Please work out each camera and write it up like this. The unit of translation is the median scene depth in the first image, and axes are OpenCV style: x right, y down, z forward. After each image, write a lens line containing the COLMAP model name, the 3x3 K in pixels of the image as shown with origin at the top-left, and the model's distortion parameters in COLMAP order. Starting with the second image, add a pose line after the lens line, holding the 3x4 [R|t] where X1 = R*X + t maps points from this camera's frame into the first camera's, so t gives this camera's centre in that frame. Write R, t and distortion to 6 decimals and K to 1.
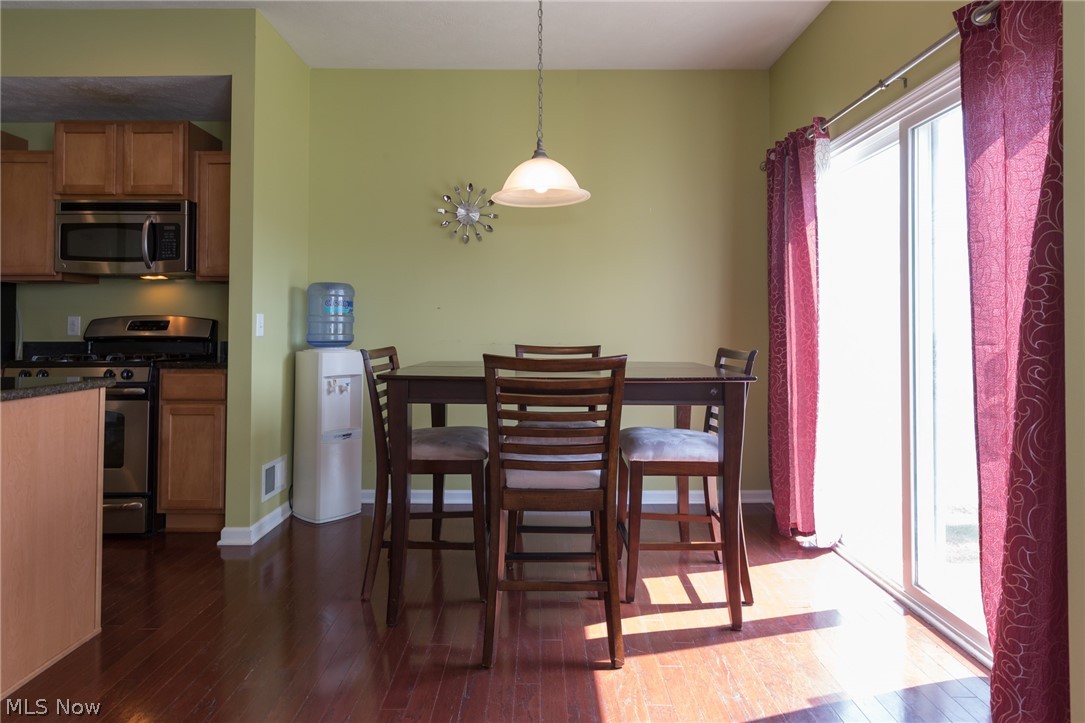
lens RADIAL K [[581.2, 0, 532.0], [0, 581.2, 315.3], [0, 0, 1]] dist [0.002838, 0.001071]
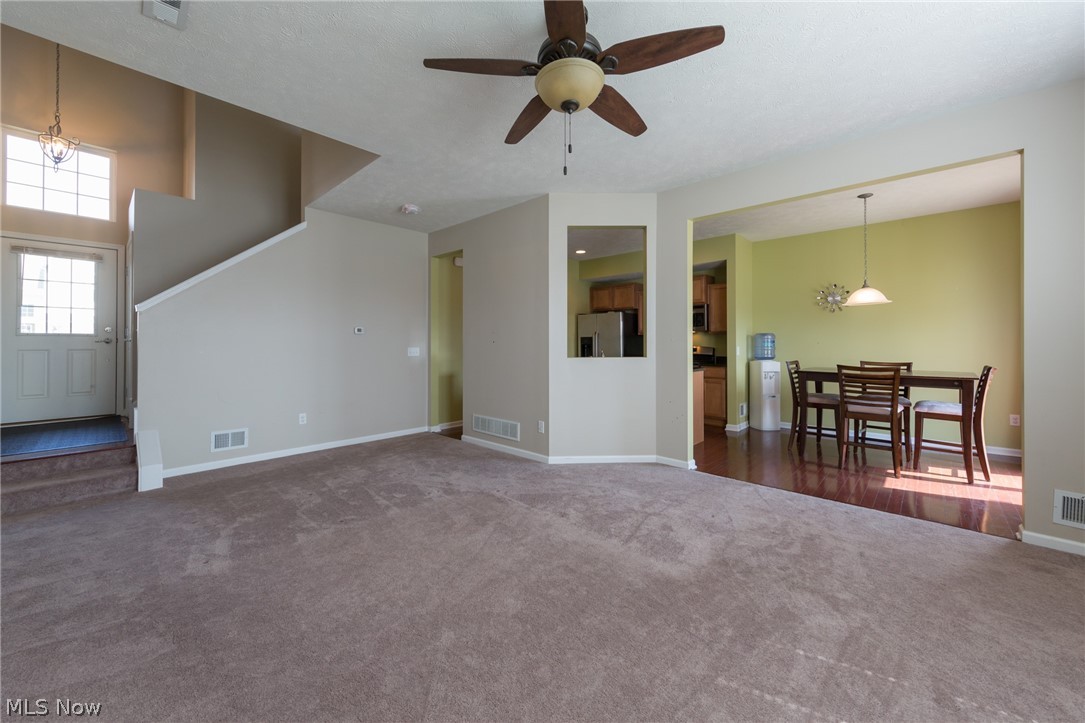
lens RADIAL K [[411.3, 0, 541.6], [0, 411.3, 339.4], [0, 0, 1]] dist [0.003757, -0.000548]
pose [[0.733784, -0.009126, -0.679321, 0.158625], [0.019217, 0.999788, 0.007327, -0.070745], [0.679111, -0.018431, 0.733804, -1.036306]]
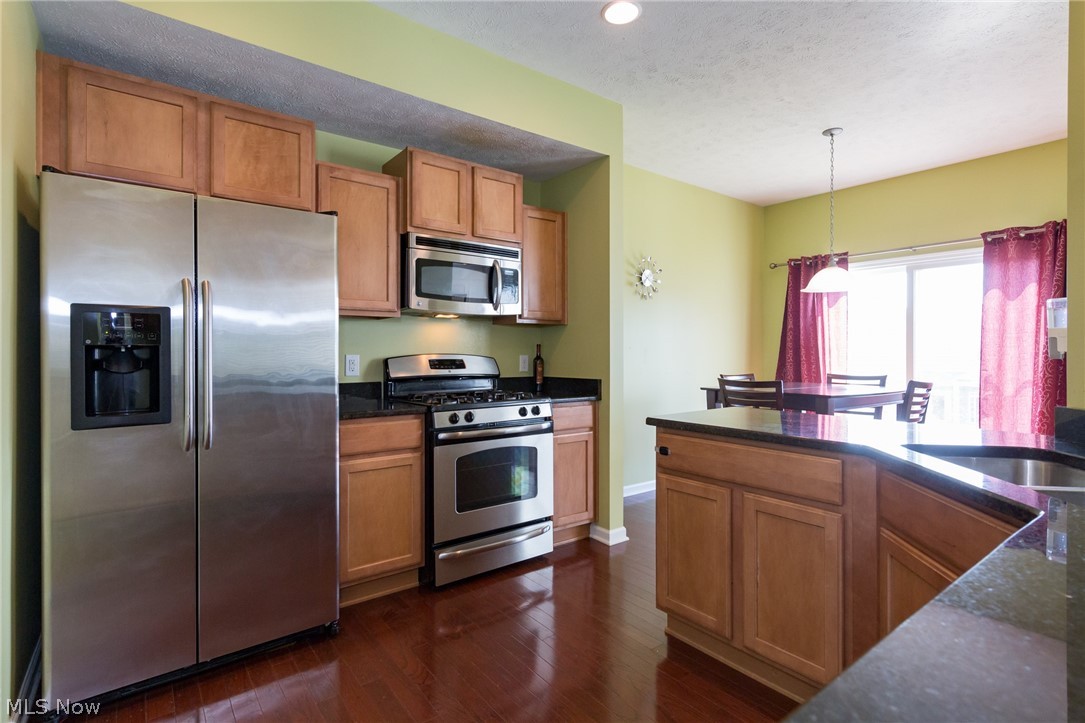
lens RADIAL K [[535.6, 0, 539.3], [0, 535.6, 362.9], [0, 0, 1]] dist [0.004901, 0.000334]
pose [[0.794296, -0.010727, 0.607436, -1.328389], [-0.015946, 0.999132, 0.038495, -0.027743], [-0.607322, -0.040262, 0.793435, 0.203828]]
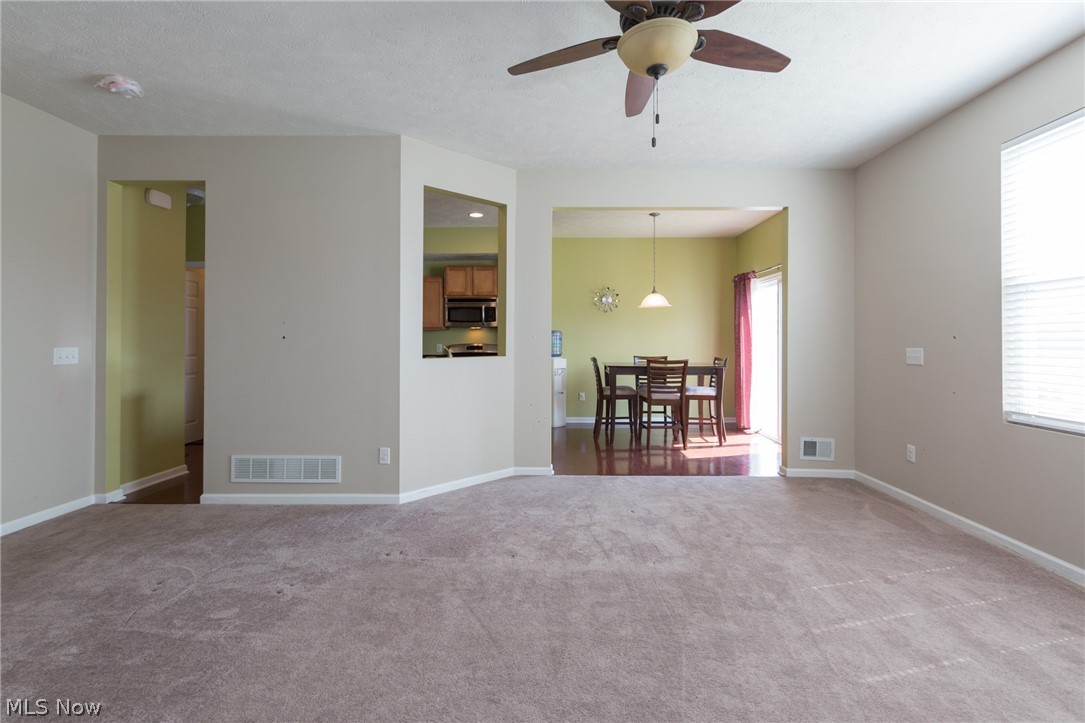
lens RADIAL K [[490.0, 0, 547.6], [0, 490.0, 338.1], [0, 0, 1]] dist [0.005278, -0.000162]
pose [[0.999982, -0.001800, -0.005755, -0.420817], [0.001911, 0.999810, 0.019419, -0.074188], [0.005719, -0.019430, 0.999795, -1.221602]]
